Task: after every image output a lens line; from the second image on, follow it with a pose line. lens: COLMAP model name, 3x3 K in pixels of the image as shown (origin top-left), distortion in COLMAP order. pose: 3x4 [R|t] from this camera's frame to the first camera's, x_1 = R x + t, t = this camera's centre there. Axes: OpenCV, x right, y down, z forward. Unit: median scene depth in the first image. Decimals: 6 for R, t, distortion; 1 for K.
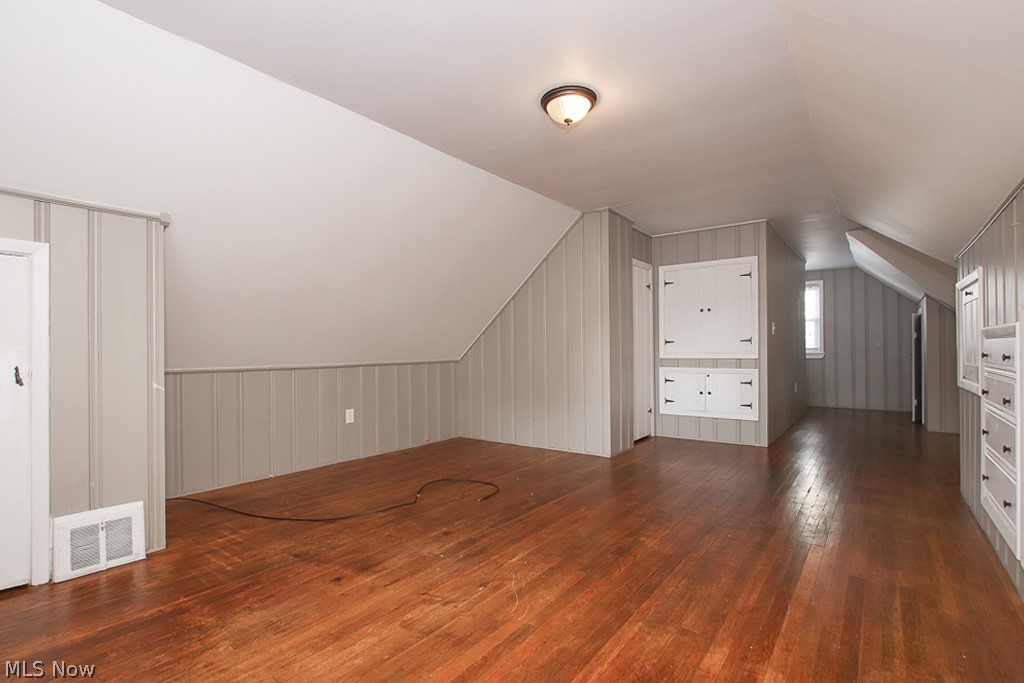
lens RADIAL K [[484.7, 0, 504.4], [0, 484.7, 338.4], [0, 0, 1]] dist [-0.012439, 0.000299]
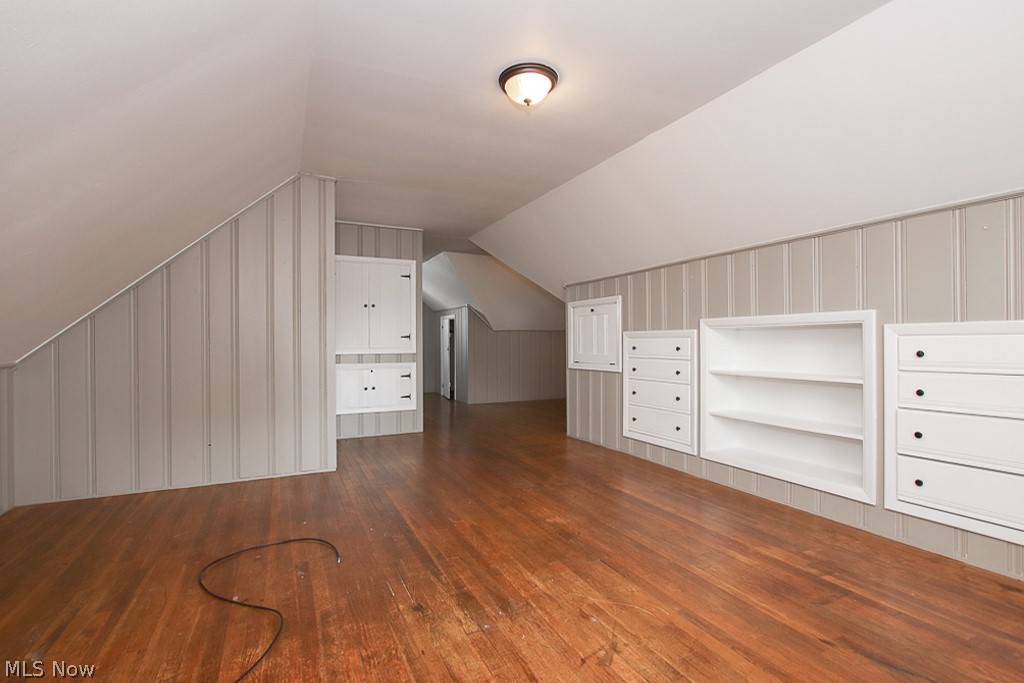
lens RADIAL K [[484.7, 0, 504.4], [0, 484.7, 338.4], [0, 0, 1]] dist [-0.012439, 0.000299]
pose [[0.445783, 0.013129, 0.895045, -0.680771], [-0.017701, 0.999826, -0.005849, 0.019026], [-0.894966, -0.013236, 0.445938, 0.582192]]
